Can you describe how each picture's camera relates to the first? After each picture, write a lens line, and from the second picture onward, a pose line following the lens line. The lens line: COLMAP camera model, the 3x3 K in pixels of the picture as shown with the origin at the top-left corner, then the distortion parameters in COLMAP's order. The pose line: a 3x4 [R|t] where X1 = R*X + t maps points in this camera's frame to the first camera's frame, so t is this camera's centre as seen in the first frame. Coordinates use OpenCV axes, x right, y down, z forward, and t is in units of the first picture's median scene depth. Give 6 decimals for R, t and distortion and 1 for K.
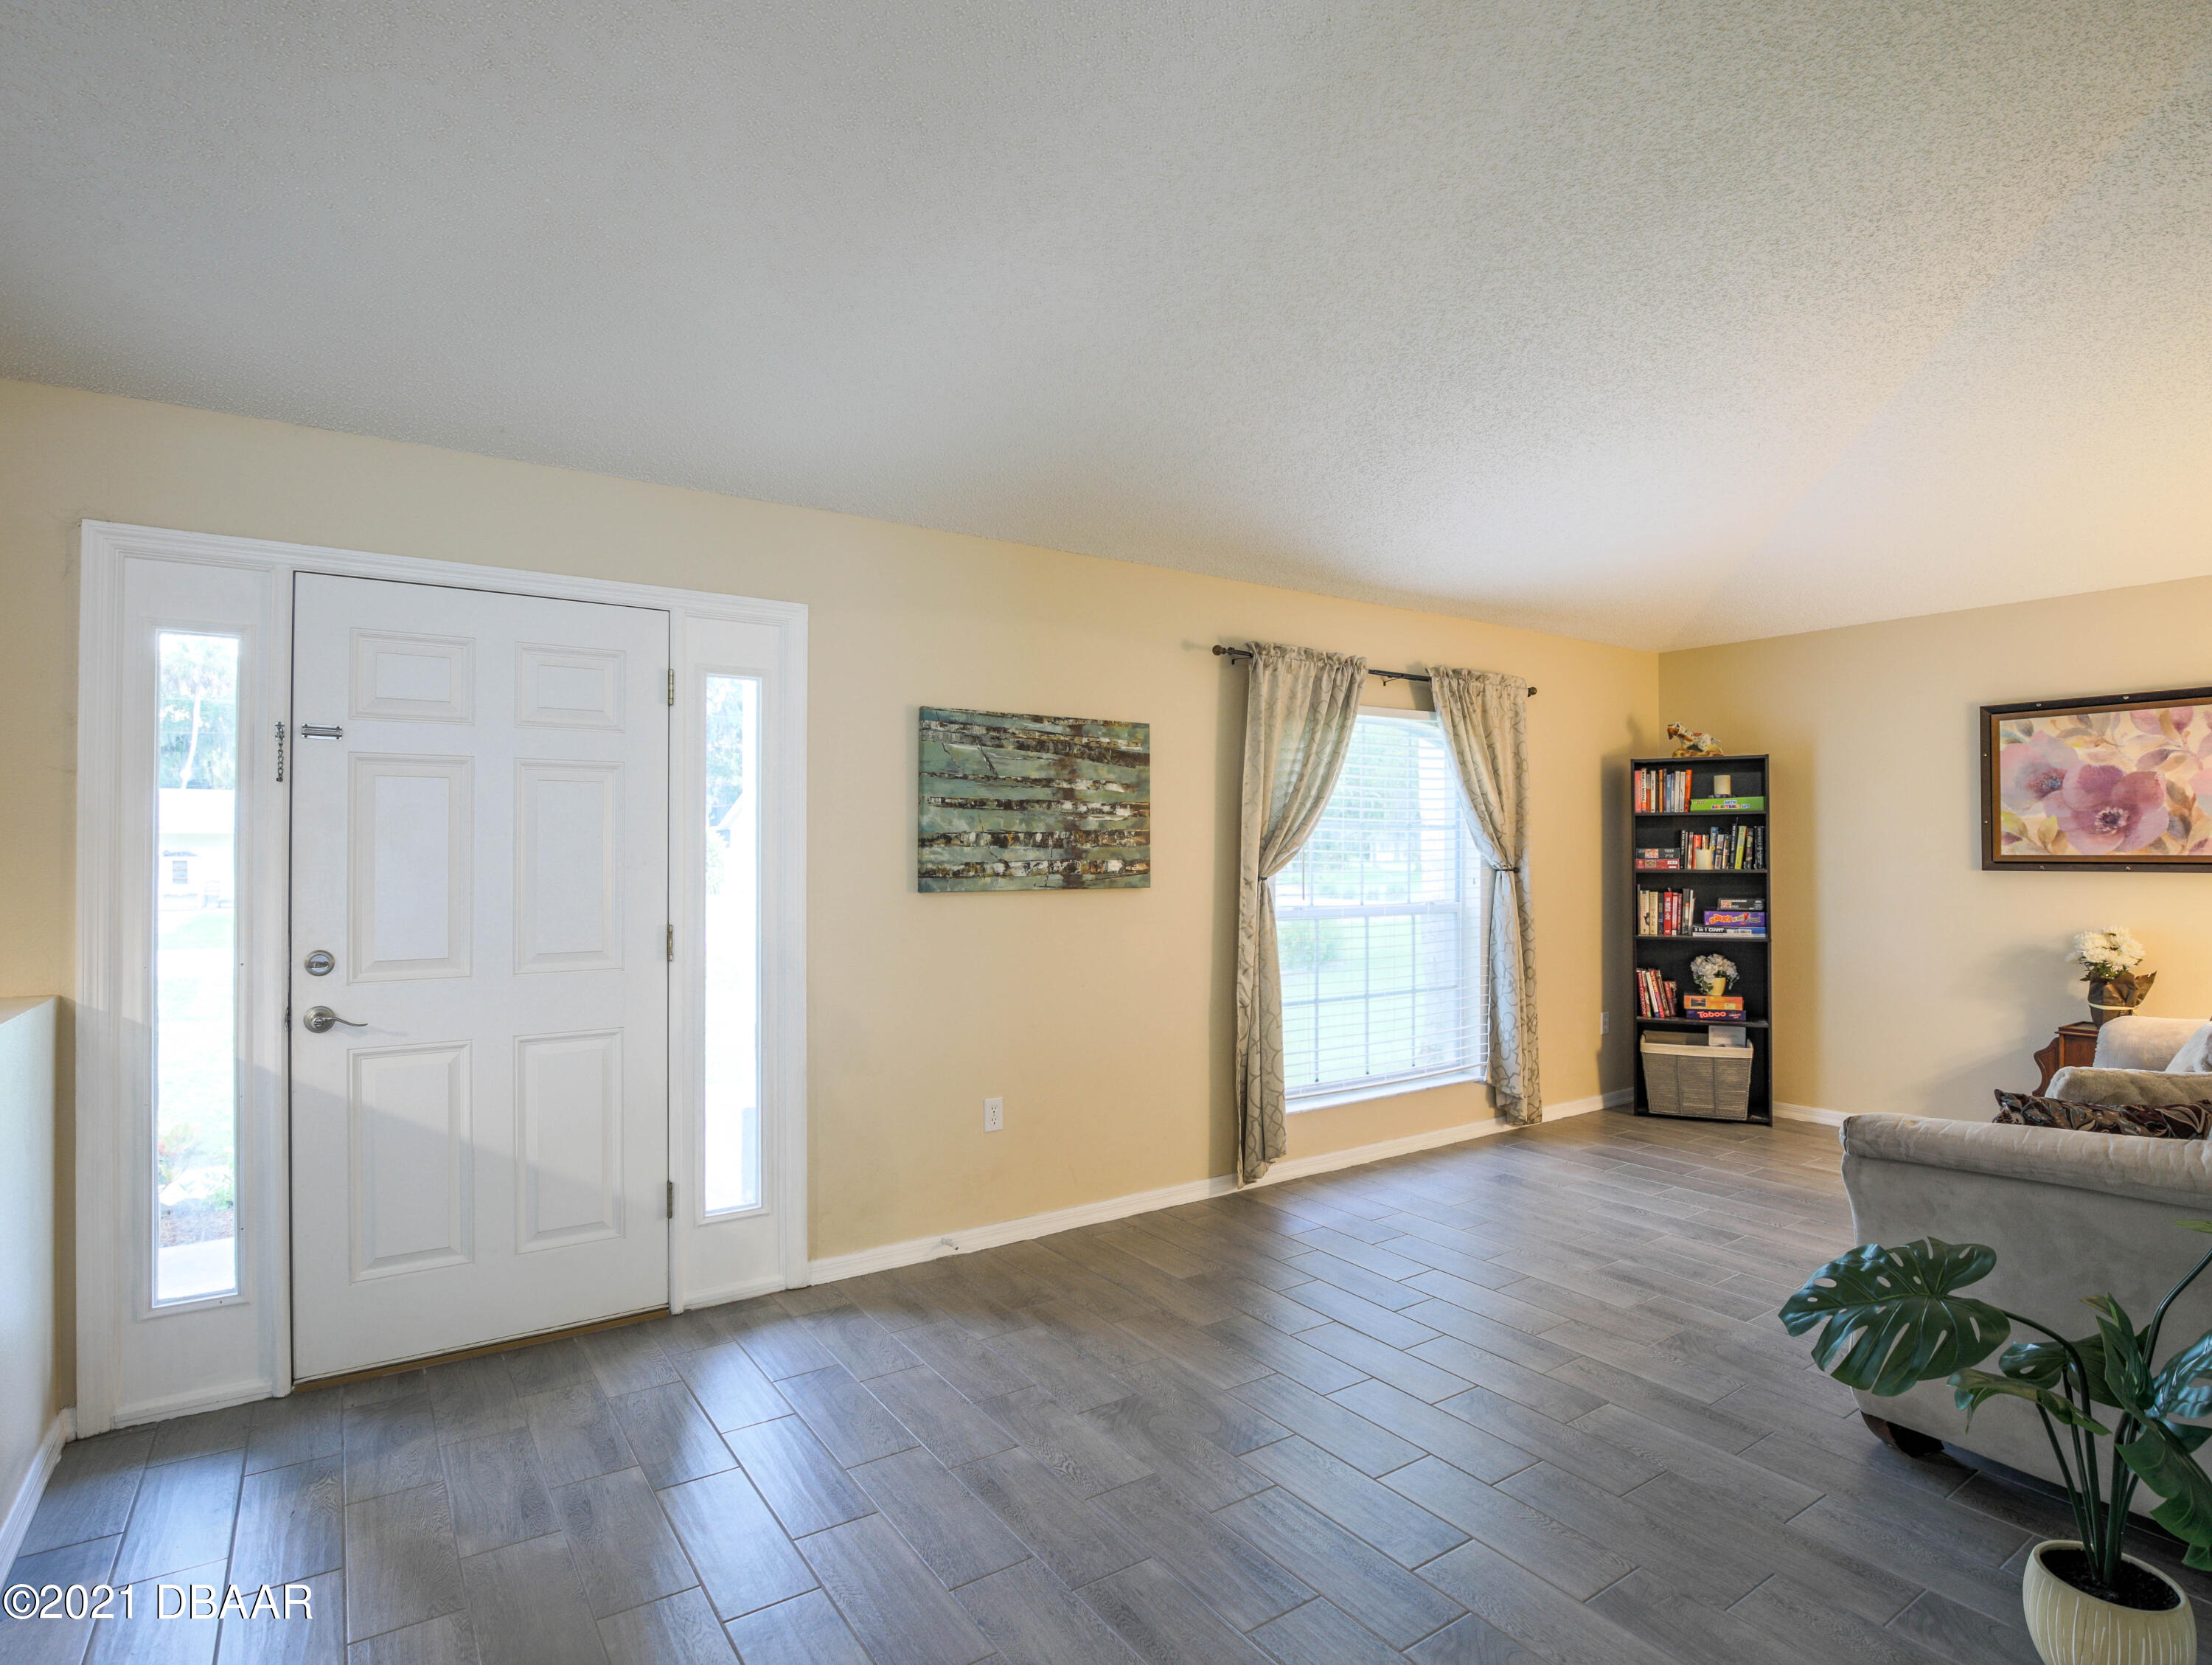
lens RADIAL K [[1162.1, 0, 1156.0], [0, 1162.1, 822.3], [0, 0, 1]] dist [-0.028019, -0.001785]
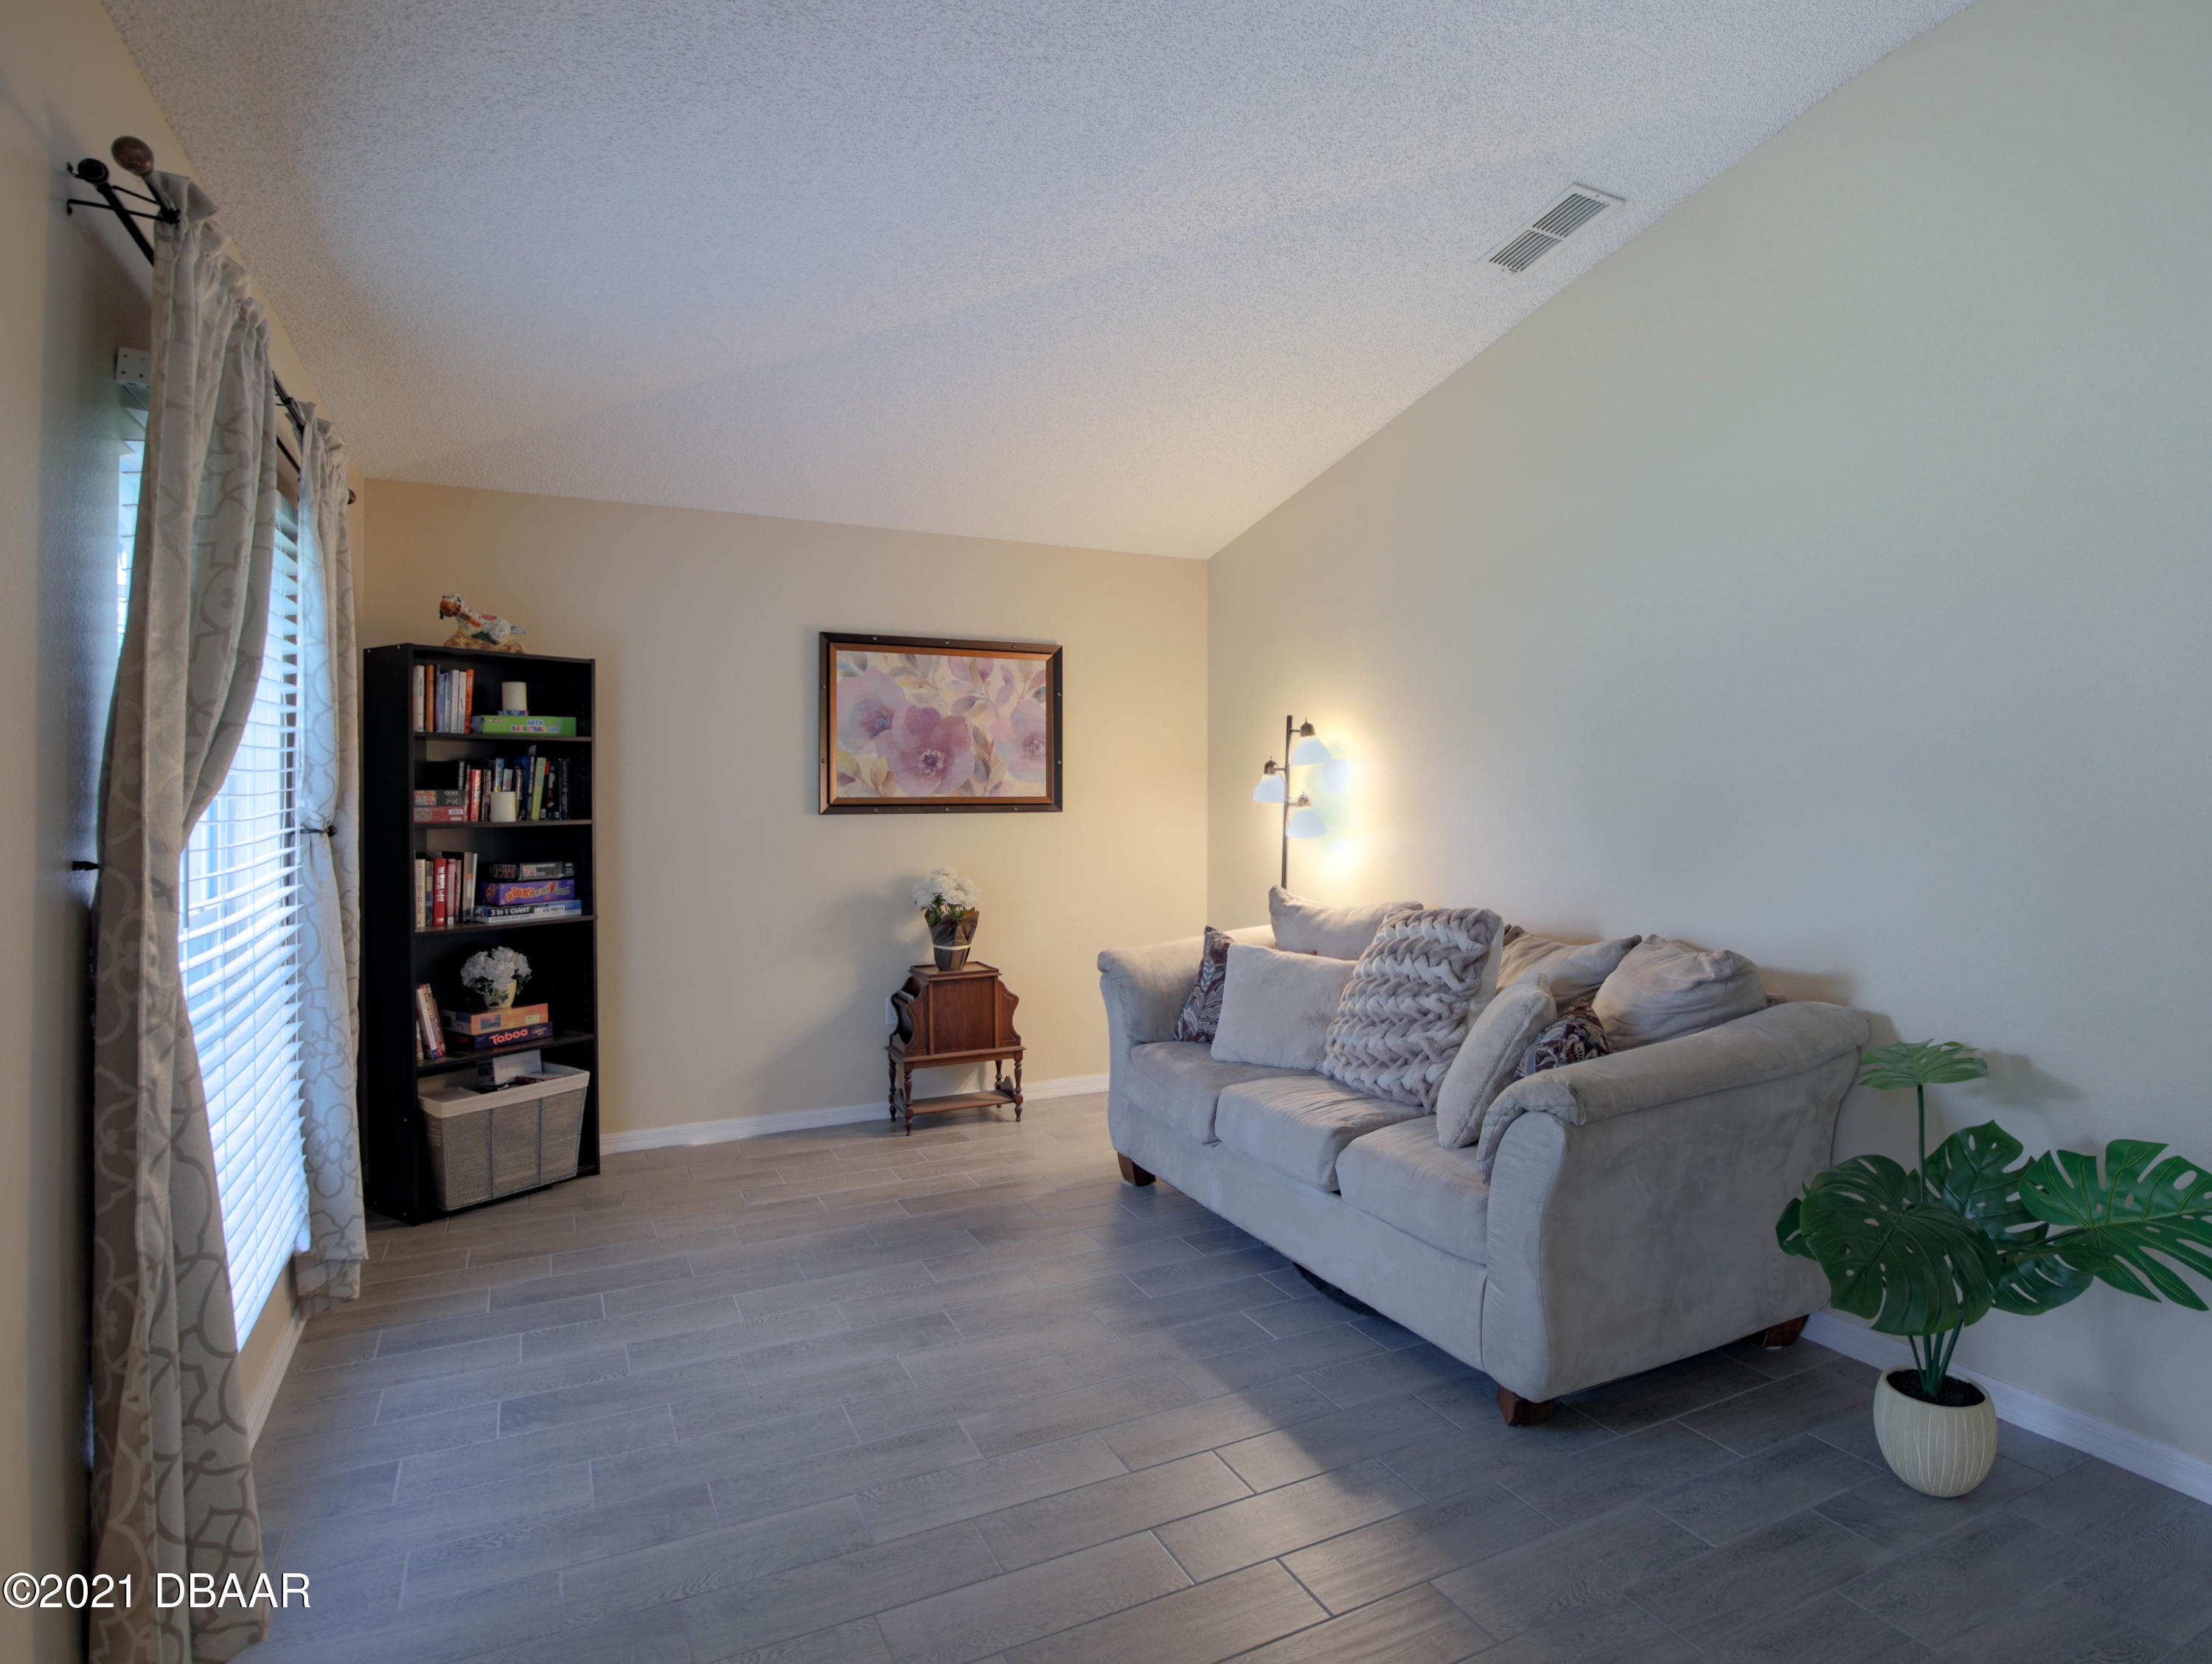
lens RADIAL K [[1233.1, 0, 1187.2], [0, 1233.1, 789.8], [0, 0, 1]] dist [-0.038259, -0.000508]
pose [[0.126582, 0.002333, 0.991953, -0.198746], [-0.020368, 0.999793, 0.000247, 0.016586], [-0.991747, -0.020236, 0.126603, 0.600104]]
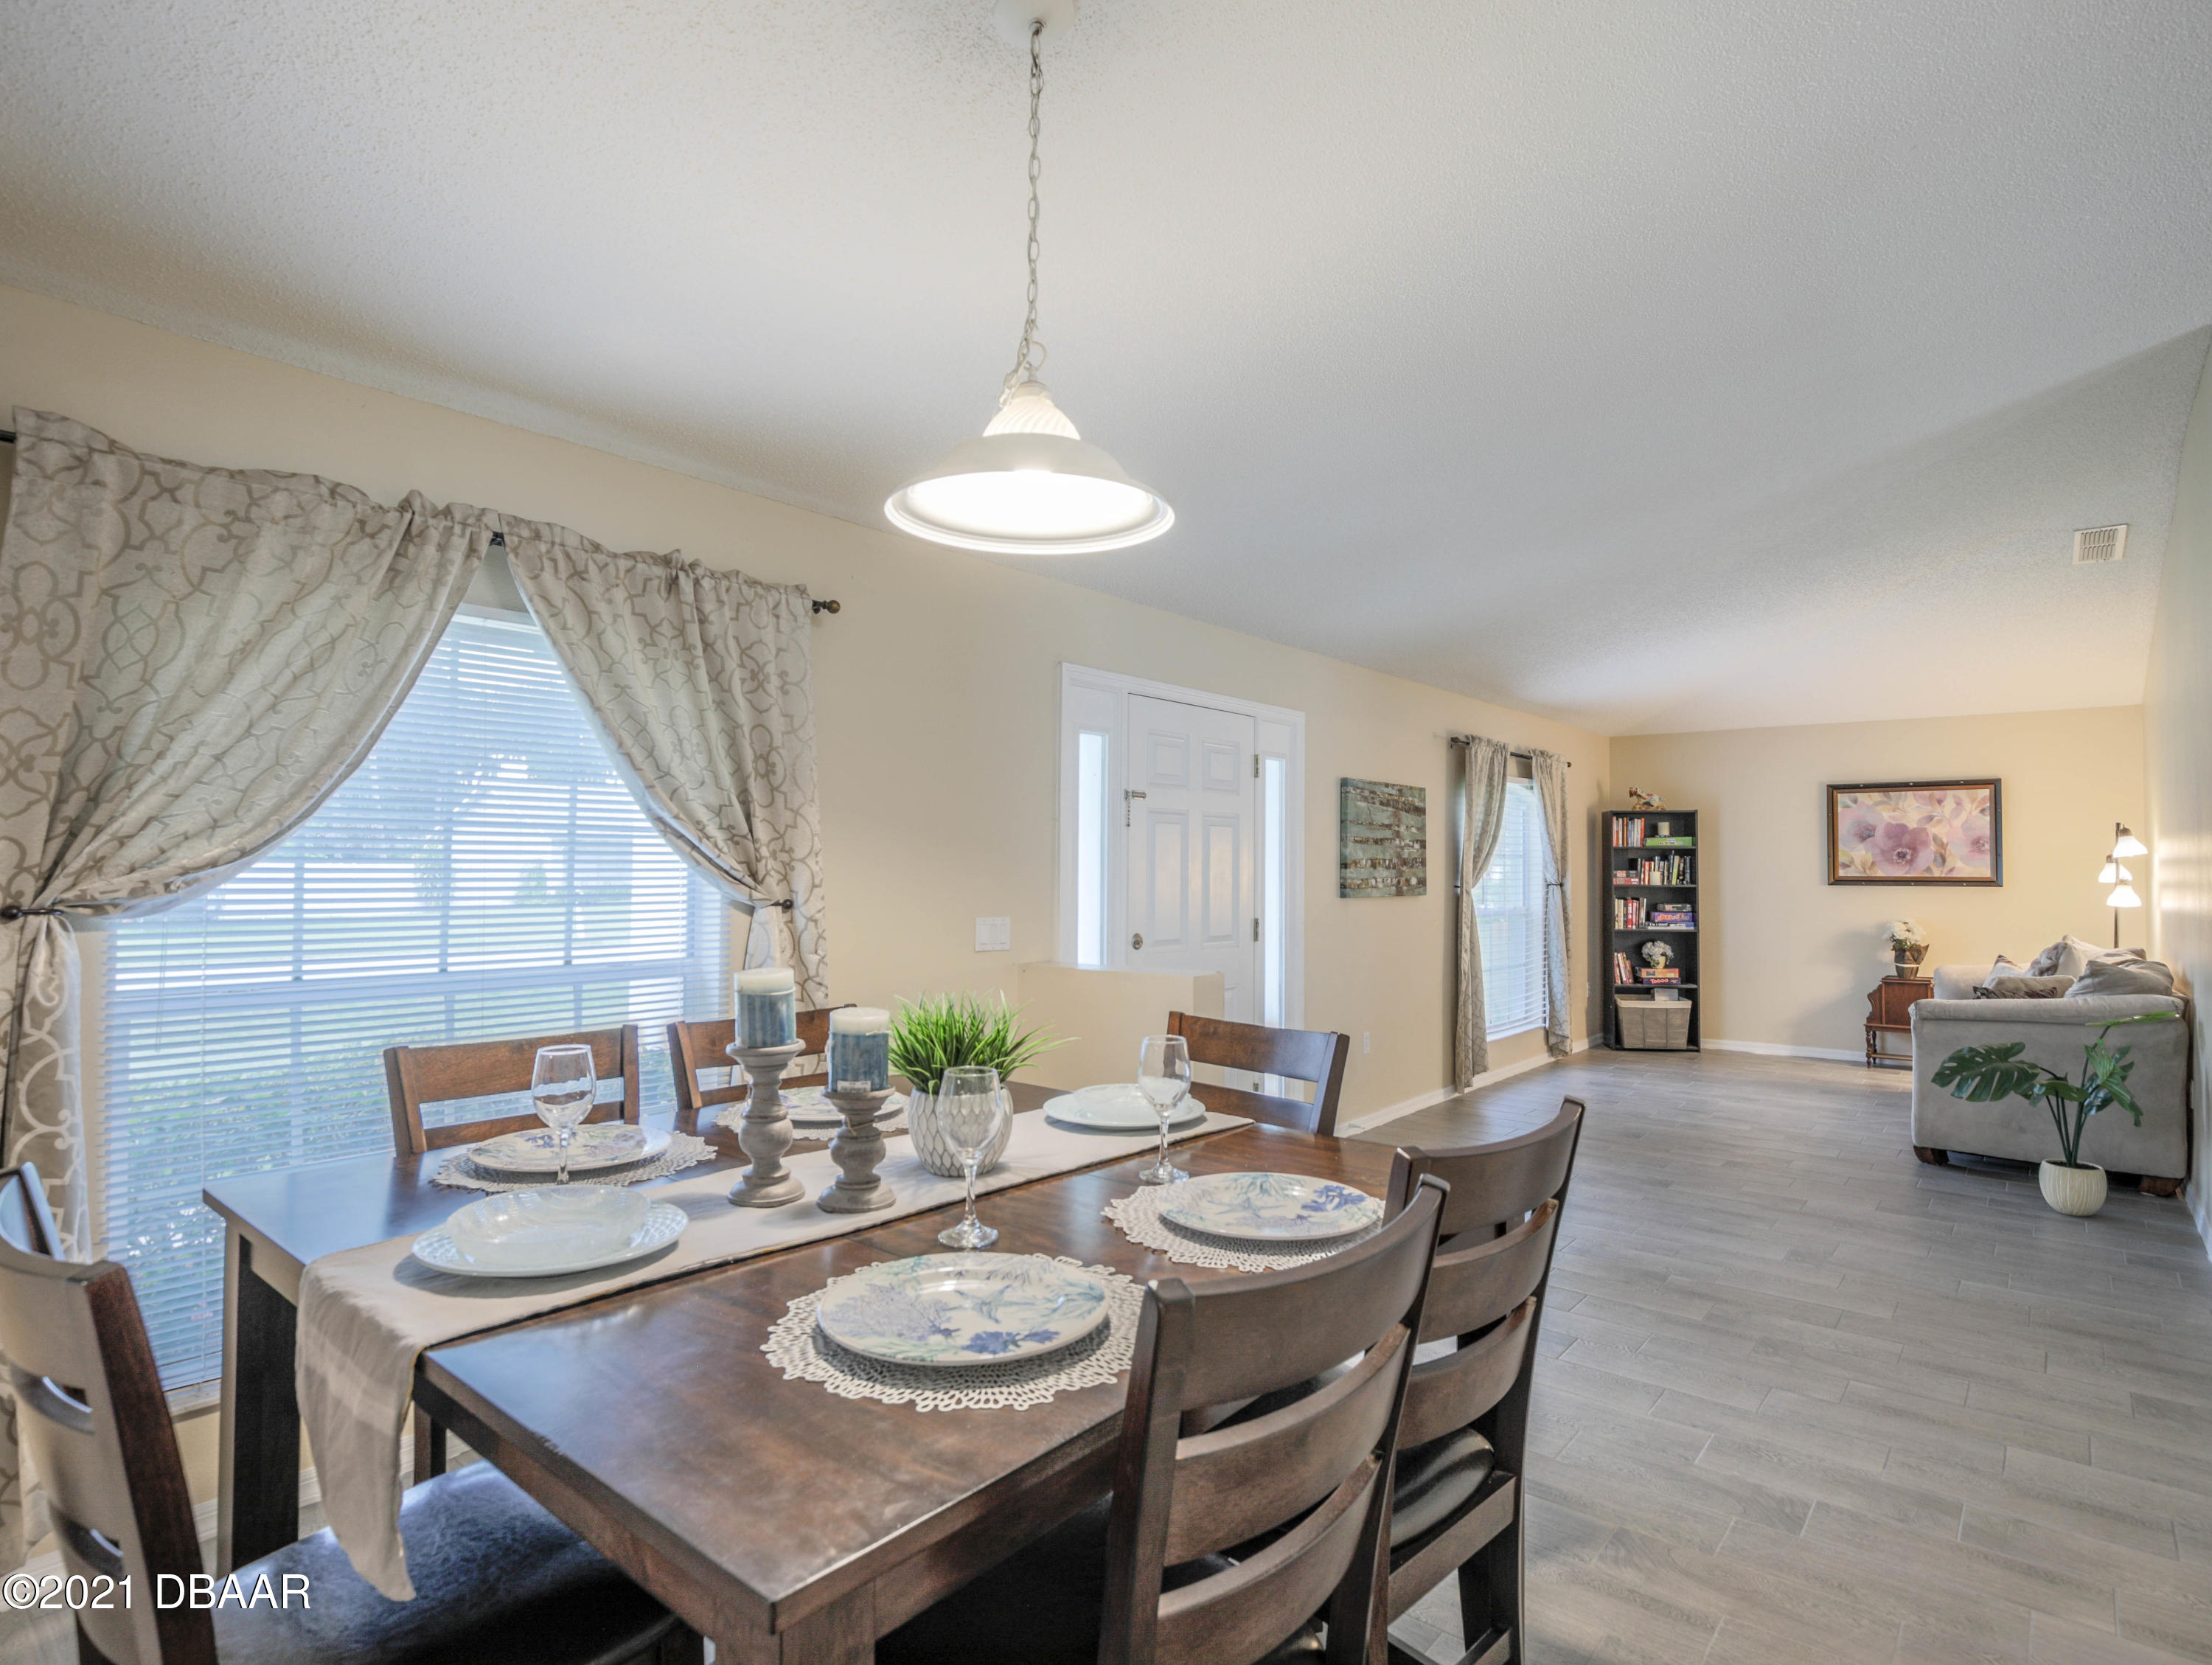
lens RADIAL K [[1162.1, 0, 1156.0], [0, 1162.1, 822.3], [0, 0, 1]] dist [-0.028019, -0.001785]
pose [[0.961065, 0.016539, 0.275828, -0.659772], [-0.012337, 0.999780, -0.016964, -0.008313], [-0.276047, 0.012900, 0.961057, -0.316699]]
